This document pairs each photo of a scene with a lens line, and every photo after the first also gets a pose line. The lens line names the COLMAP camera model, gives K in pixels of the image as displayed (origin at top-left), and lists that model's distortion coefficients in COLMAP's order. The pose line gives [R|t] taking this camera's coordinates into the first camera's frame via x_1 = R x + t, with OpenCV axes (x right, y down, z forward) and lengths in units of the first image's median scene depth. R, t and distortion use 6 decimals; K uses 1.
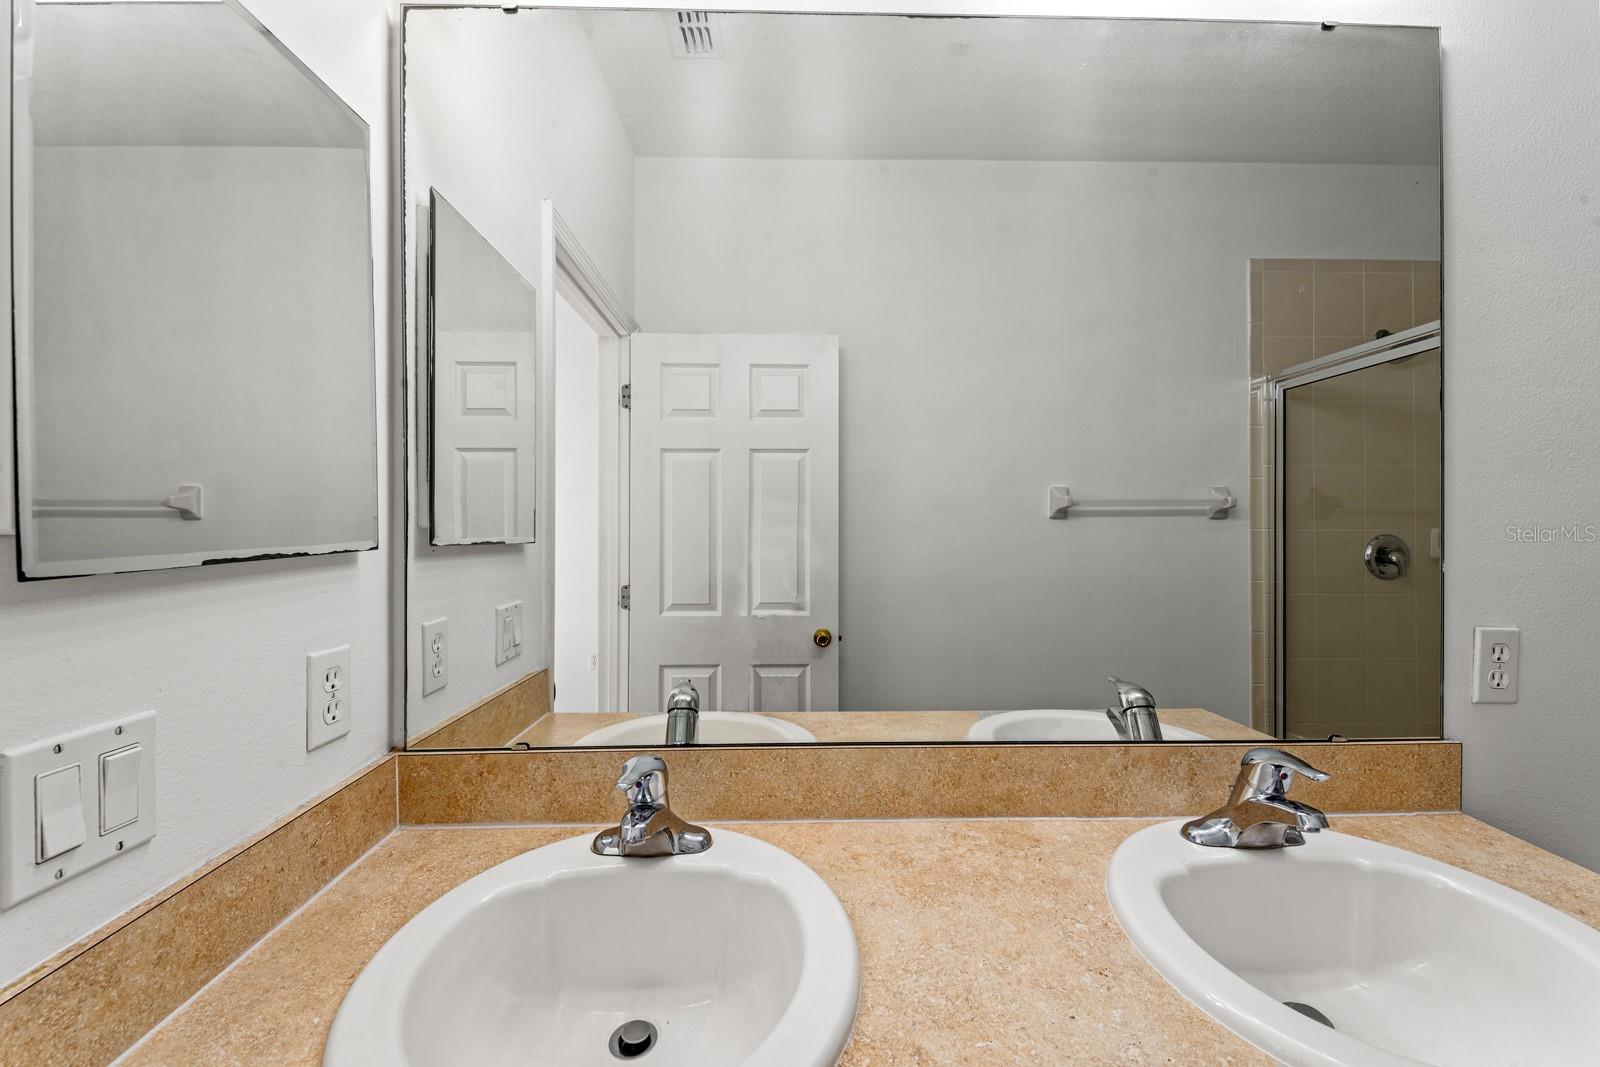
lens RADIAL K [[635.0, 0, 787.4], [0, 635.0, 520.4], [0, 0, 1]] dist [0.002641, -0.002751]
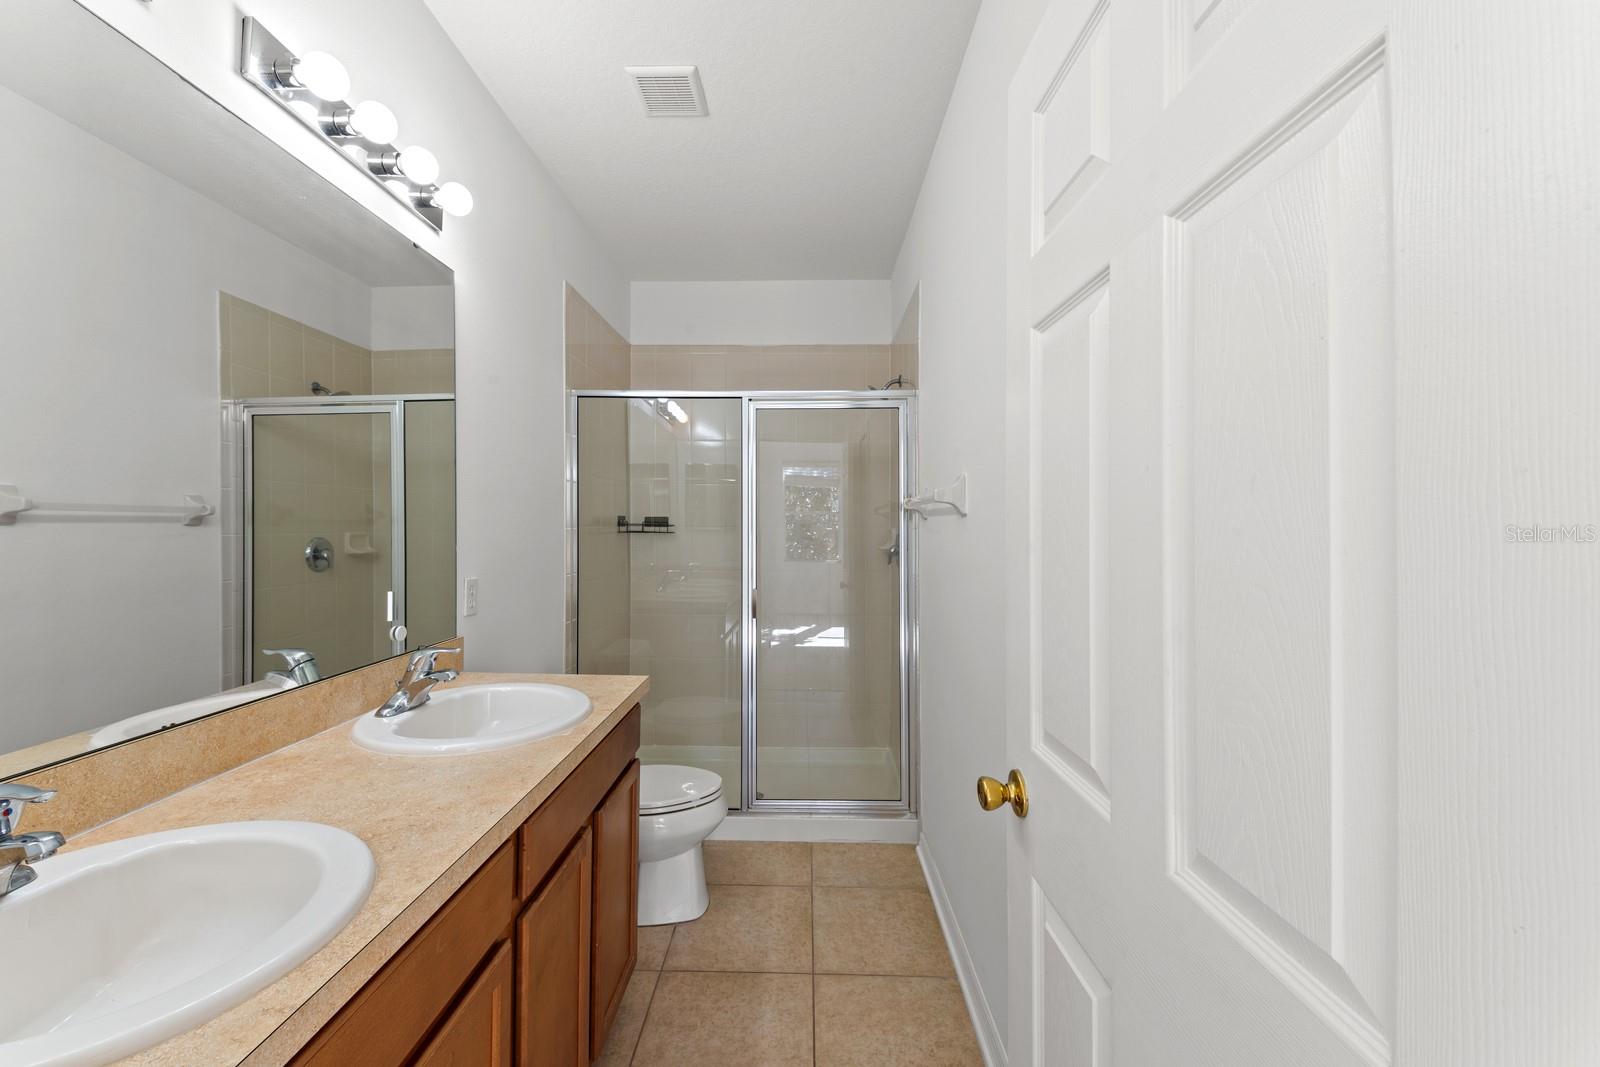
lens RADIAL K [[635.0, 0, 795.6], [0, 635.0, 524.1], [0, 0, 1]] dist [0.002641, -0.002751]
pose [[0.047711, 0.001828, 0.998860, -0.765843], [0.004473, 0.999988, -0.002044, 0.004707], [-0.998851, 0.004565, 0.047702, -0.121843]]
